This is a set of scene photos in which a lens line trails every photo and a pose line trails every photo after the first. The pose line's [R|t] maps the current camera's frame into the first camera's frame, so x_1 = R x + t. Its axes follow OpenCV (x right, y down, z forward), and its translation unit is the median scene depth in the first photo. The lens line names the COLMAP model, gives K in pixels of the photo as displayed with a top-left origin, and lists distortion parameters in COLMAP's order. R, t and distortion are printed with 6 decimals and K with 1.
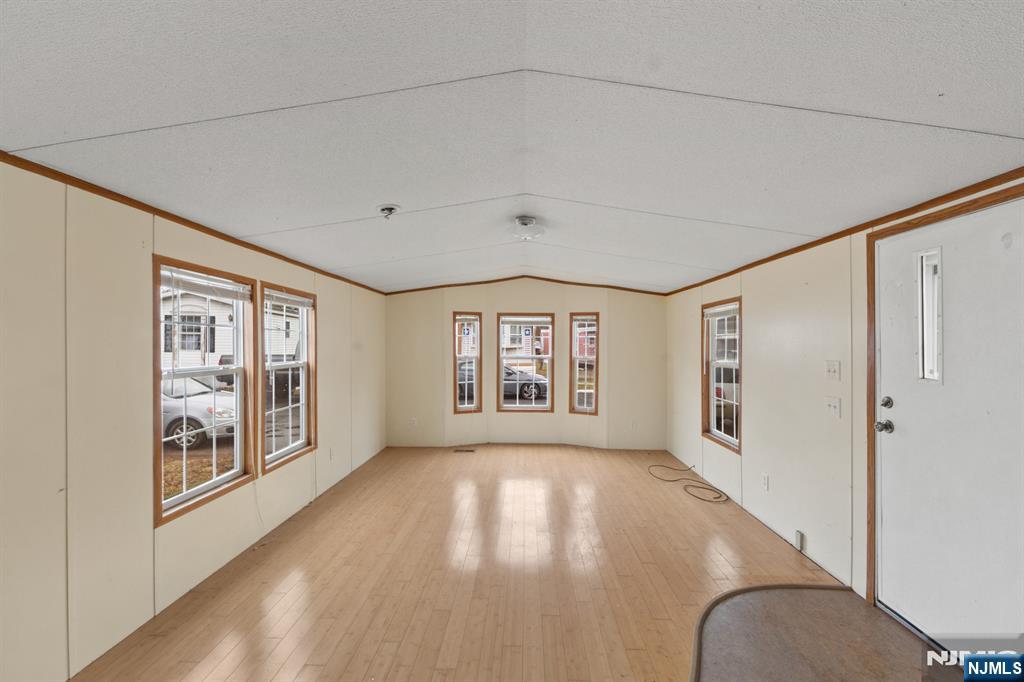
lens RADIAL K [[411.9, 0, 514.4], [0, 411.9, 342.8], [0, 0, 1]] dist [-0.007580, 0.001152]
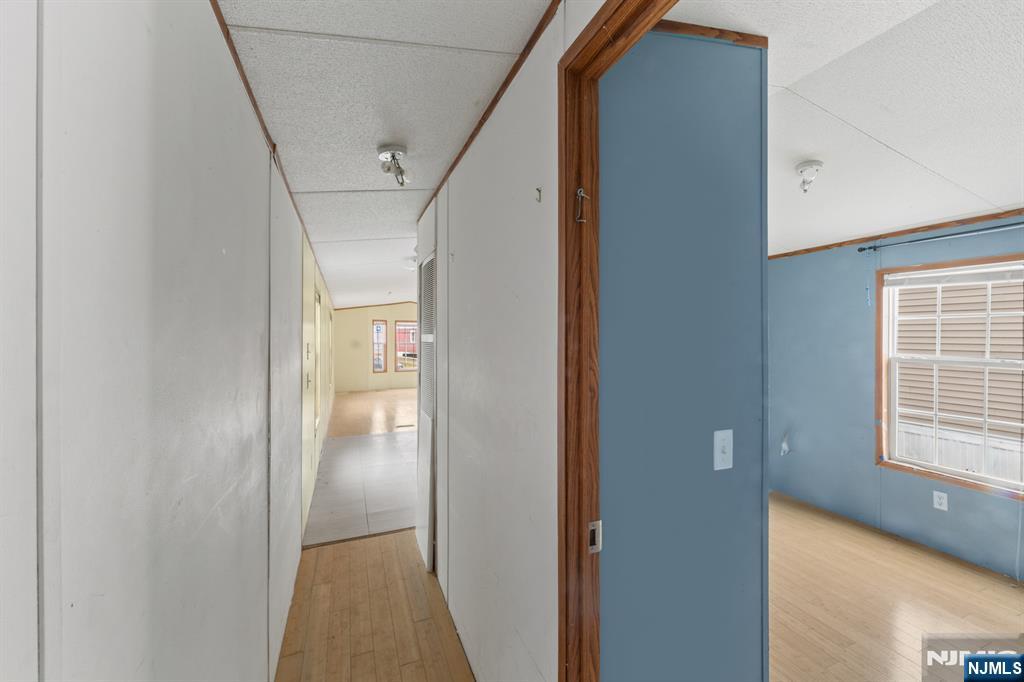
lens RADIAL K [[411.9, 0, 509.9], [0, 411.9, 341.9], [0, 0, 1]] dist [-0.007580, 0.001152]
pose [[0.920403, -0.008394, 0.390882, -0.462152], [0.007244, 0.999964, 0.004417, 0.036176], [-0.390905, -0.001234, 0.920430, -1.510849]]
